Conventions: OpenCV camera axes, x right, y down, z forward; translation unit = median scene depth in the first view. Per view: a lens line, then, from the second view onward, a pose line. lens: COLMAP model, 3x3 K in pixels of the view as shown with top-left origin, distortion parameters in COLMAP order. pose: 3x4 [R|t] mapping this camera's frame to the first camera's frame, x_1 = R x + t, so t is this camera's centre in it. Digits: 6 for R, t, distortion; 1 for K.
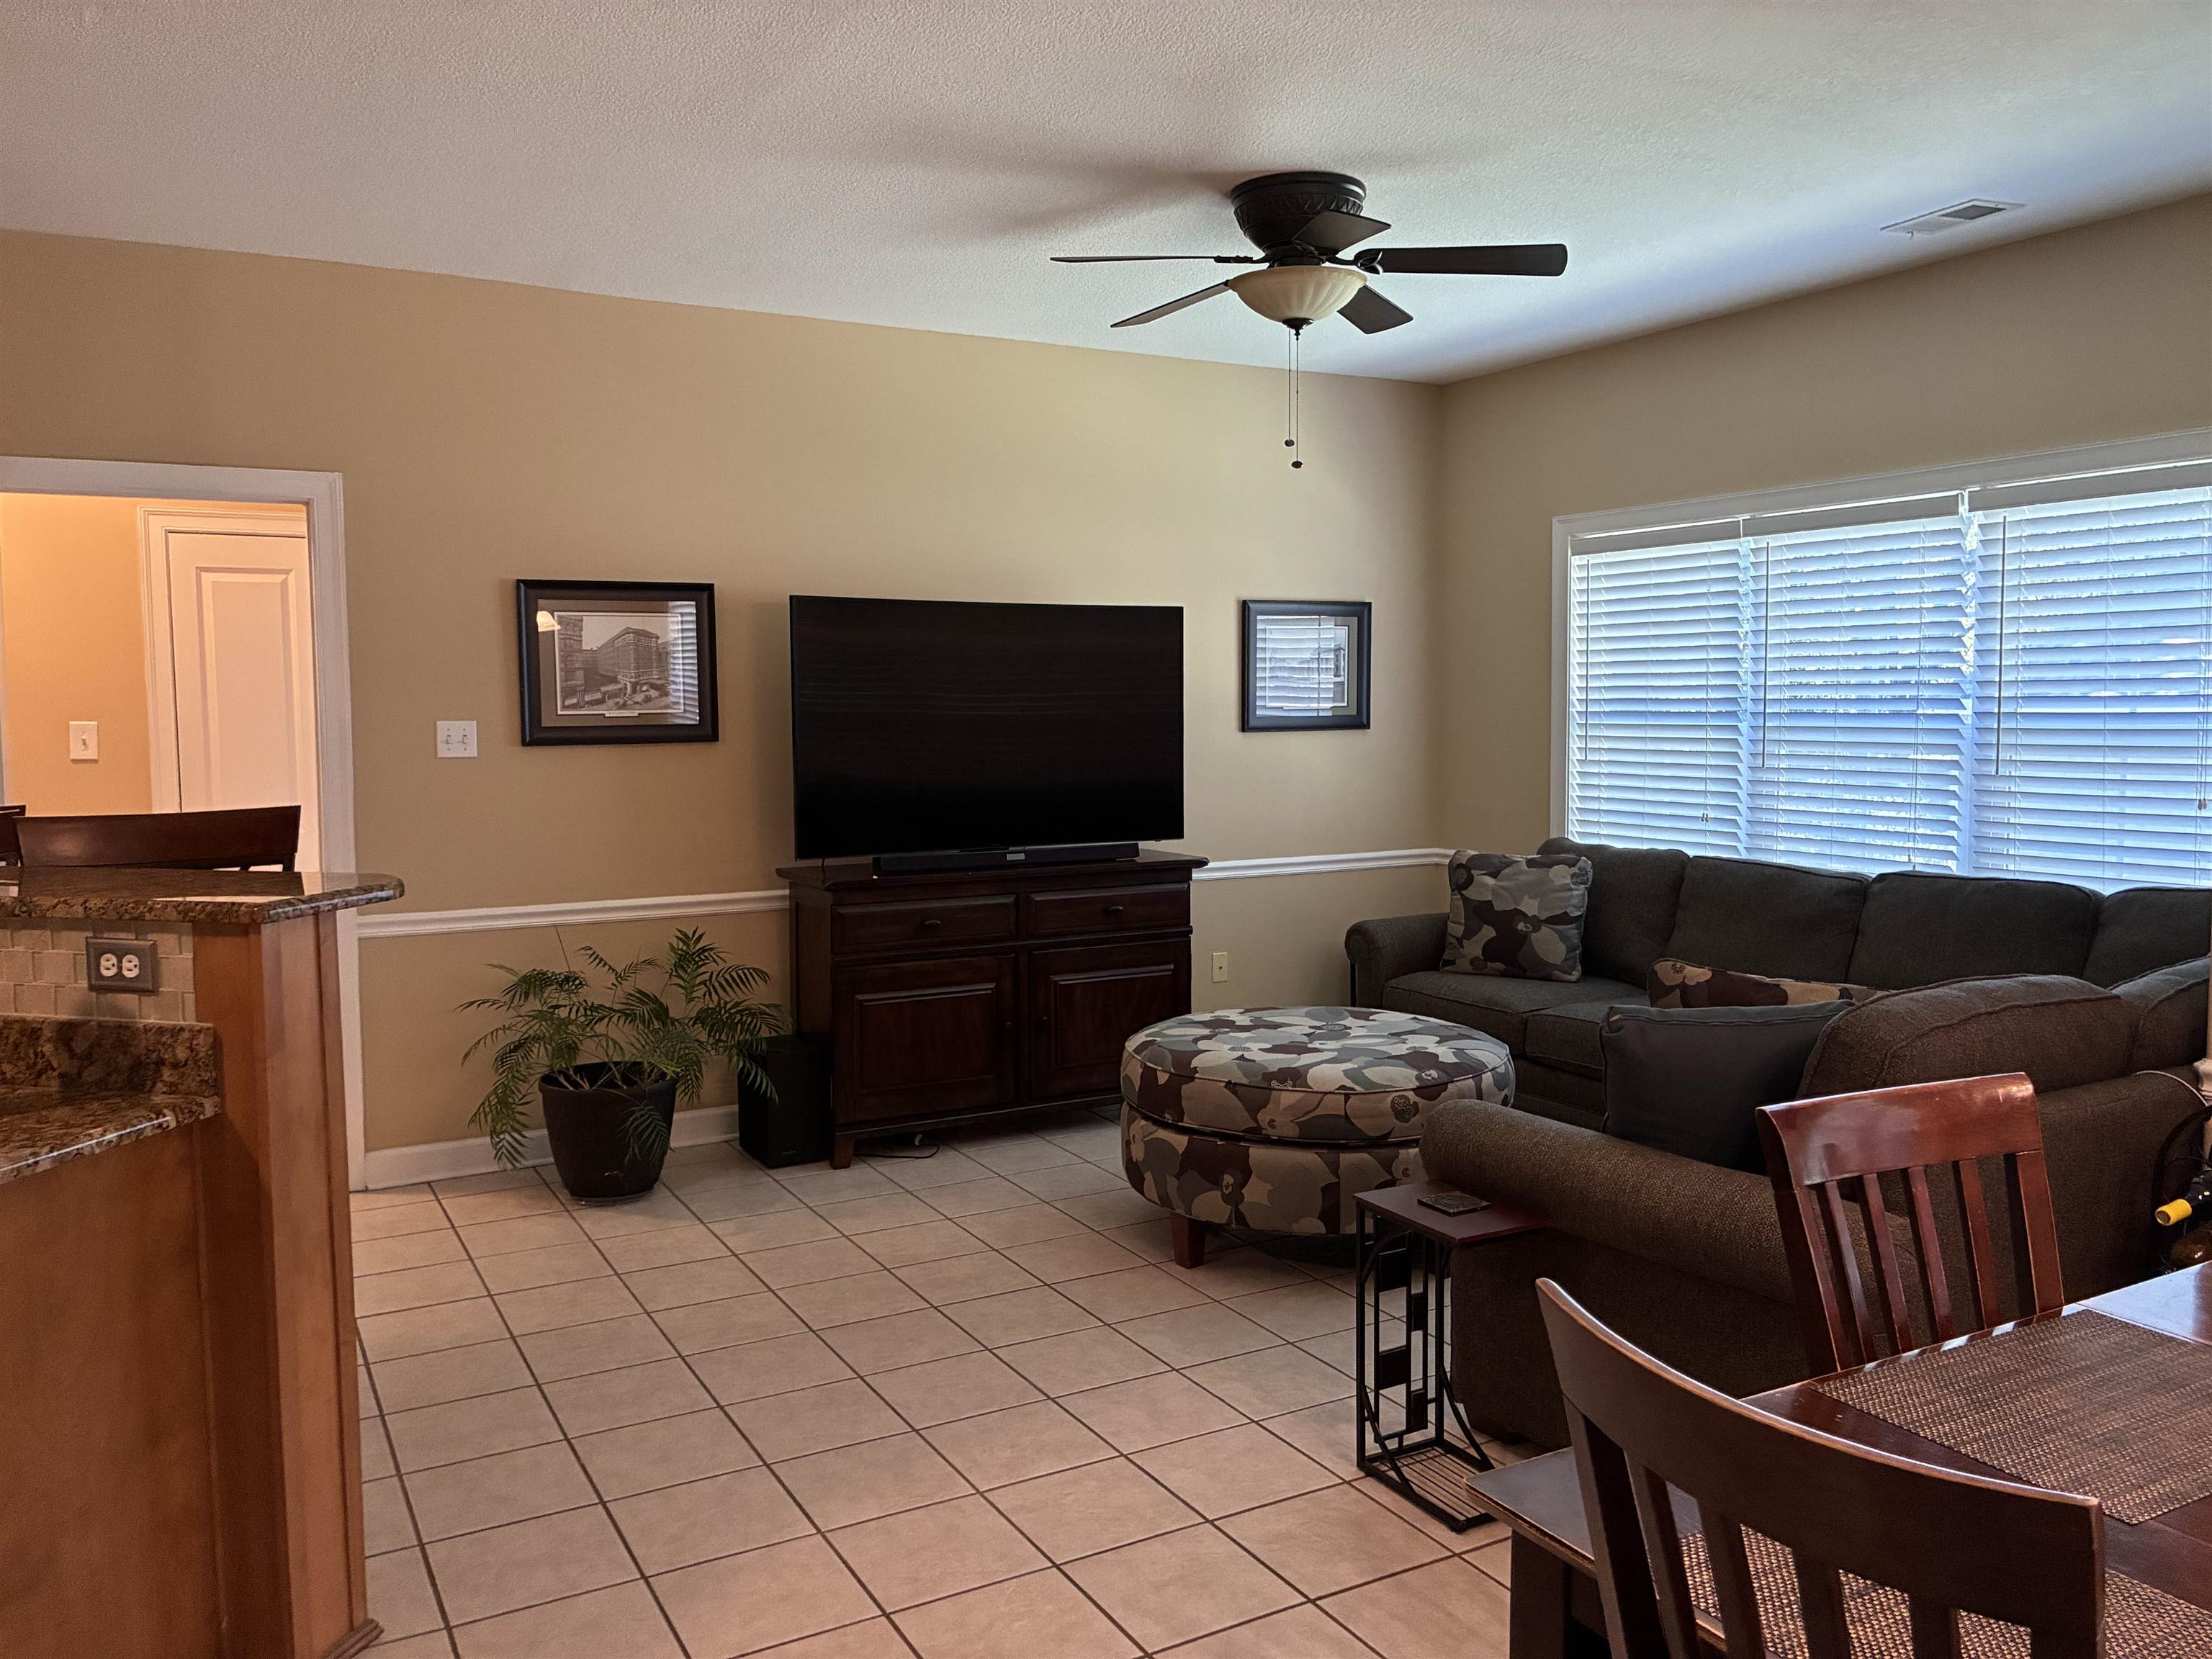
lens RADIAL K [[1686.5, 0, 1112.6], [0, 1686.5, 835.2], [0, 0, 1]] dist [0.022541, -0.014531]
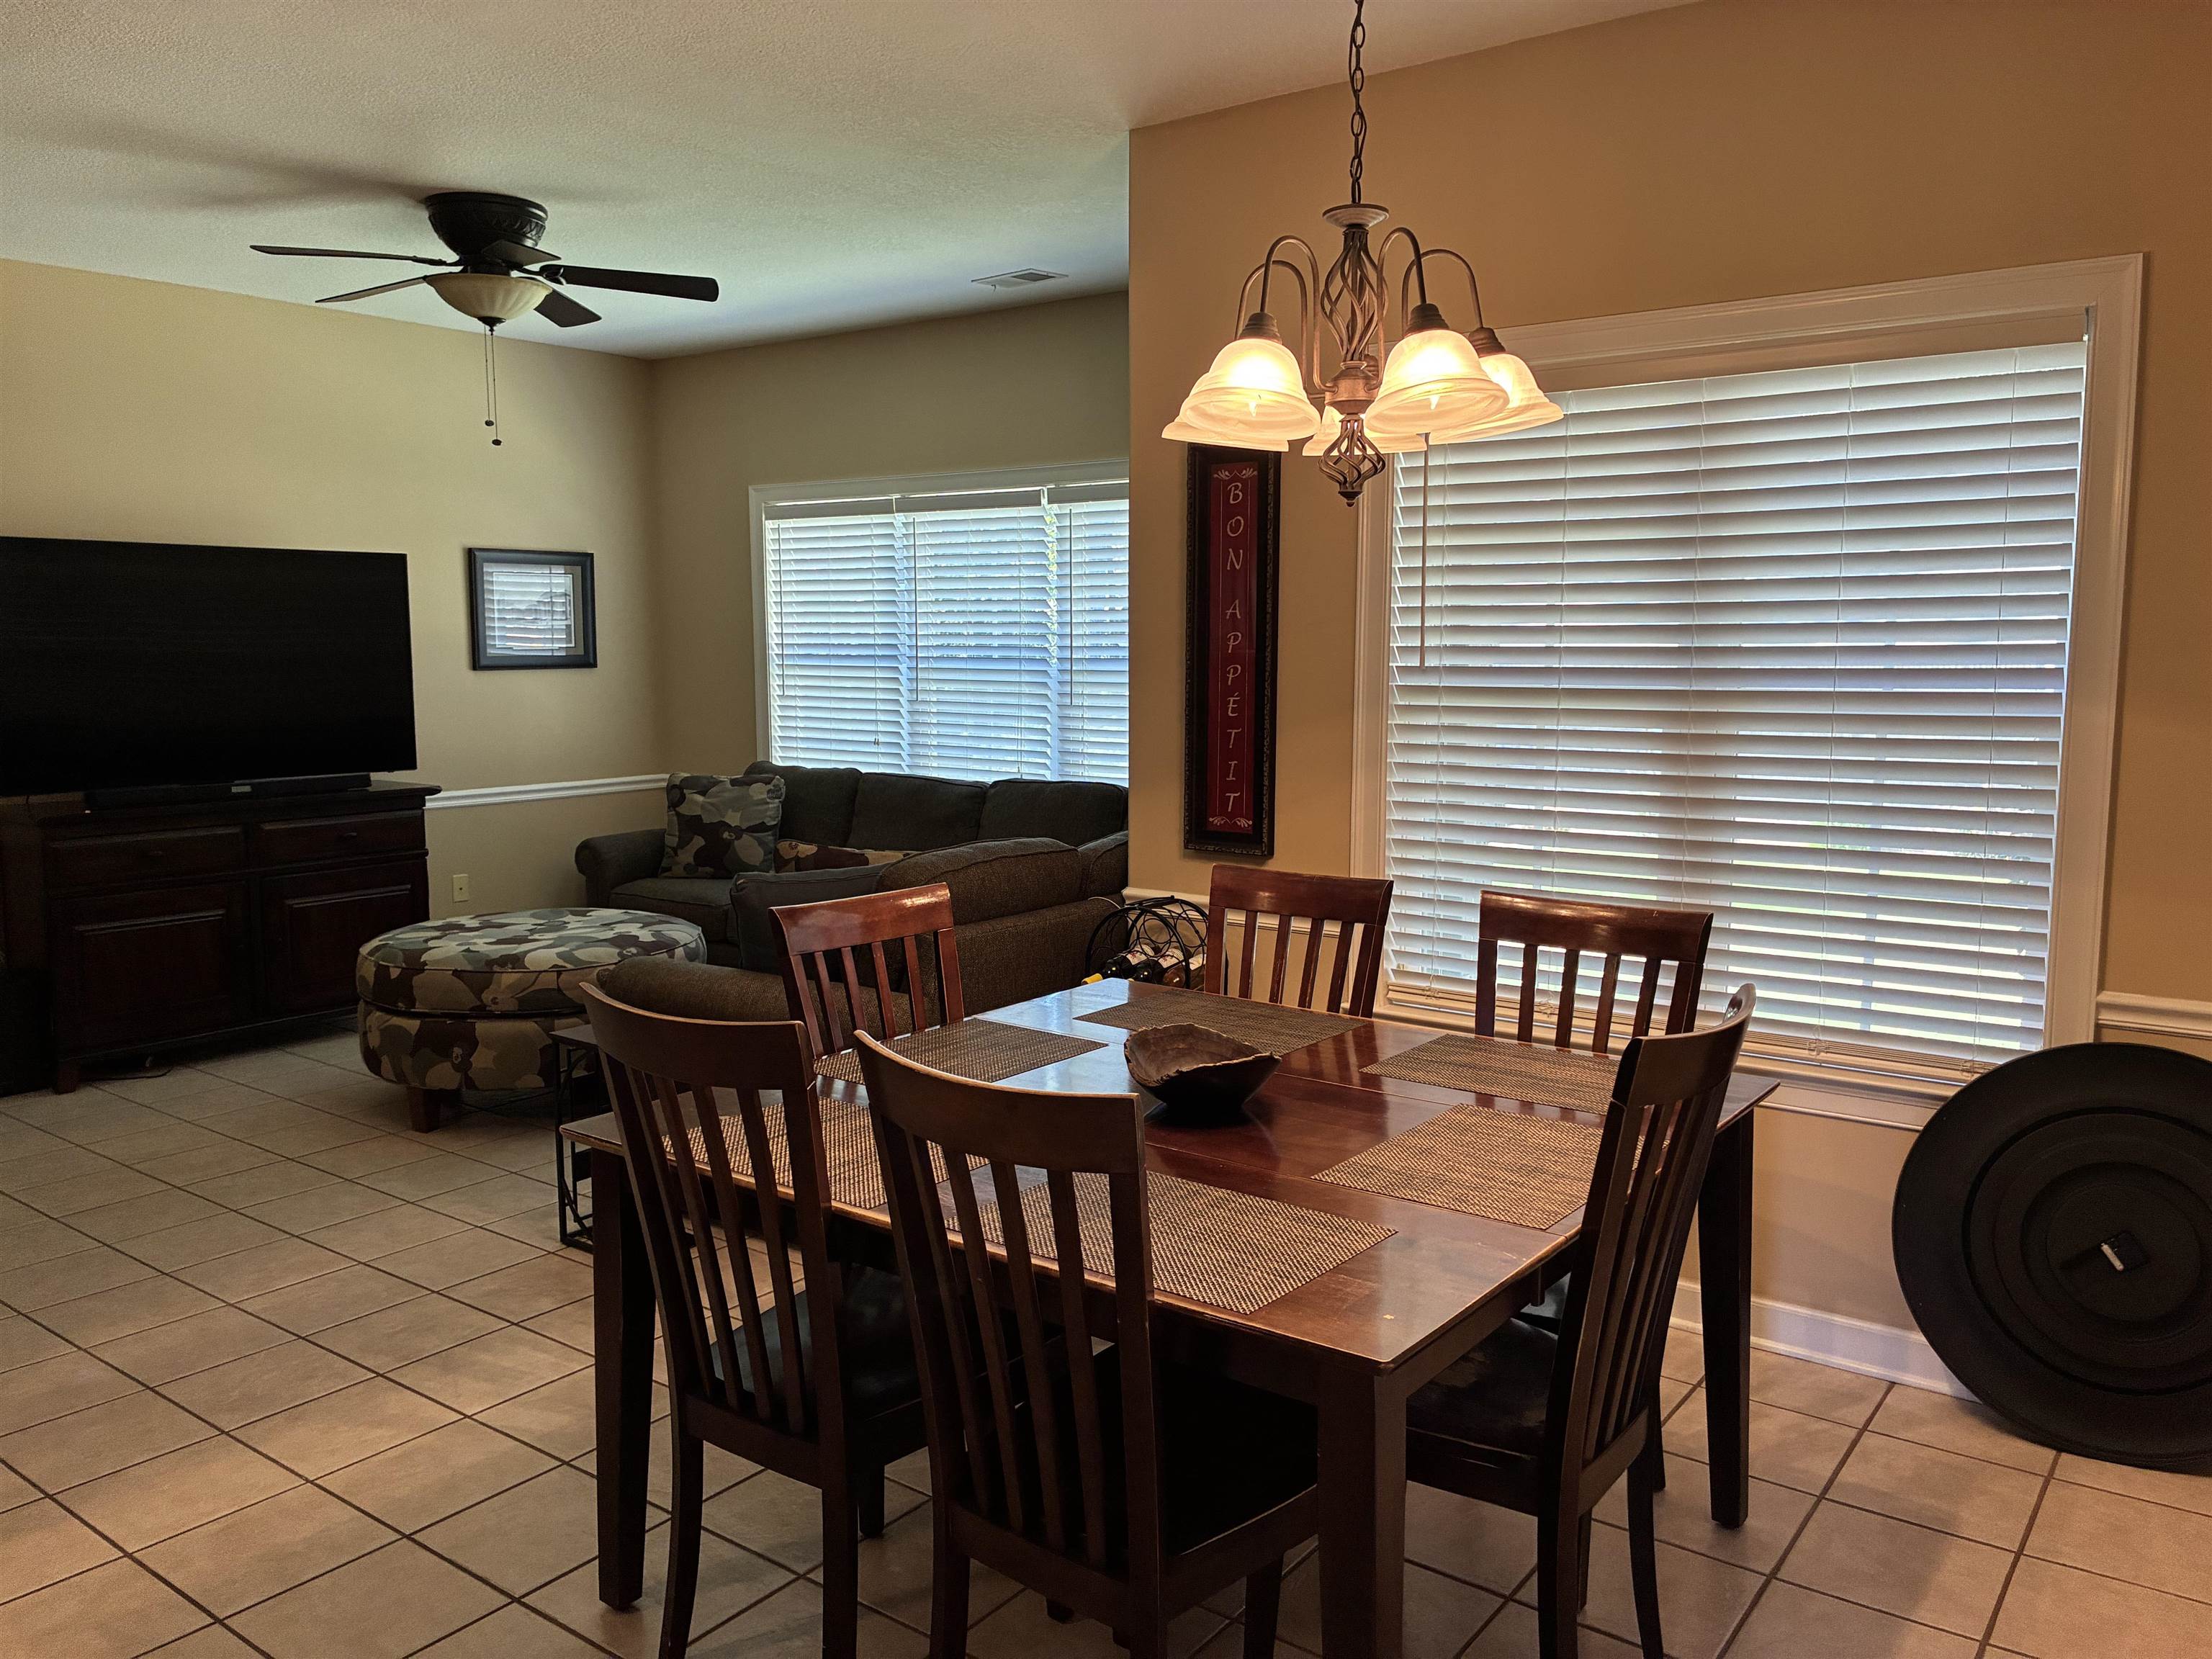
lens RADIAL K [[1686.5, 0, 1112.6], [0, 1686.5, 835.2], [0, 0, 1]] dist [0.022541, -0.014531]
pose [[0.914195, -0.039319, 0.403363, 0.013940], [0.024464, 0.998822, 0.041918, 0.012577], [-0.404535, -0.028453, 0.914080, -0.228731]]
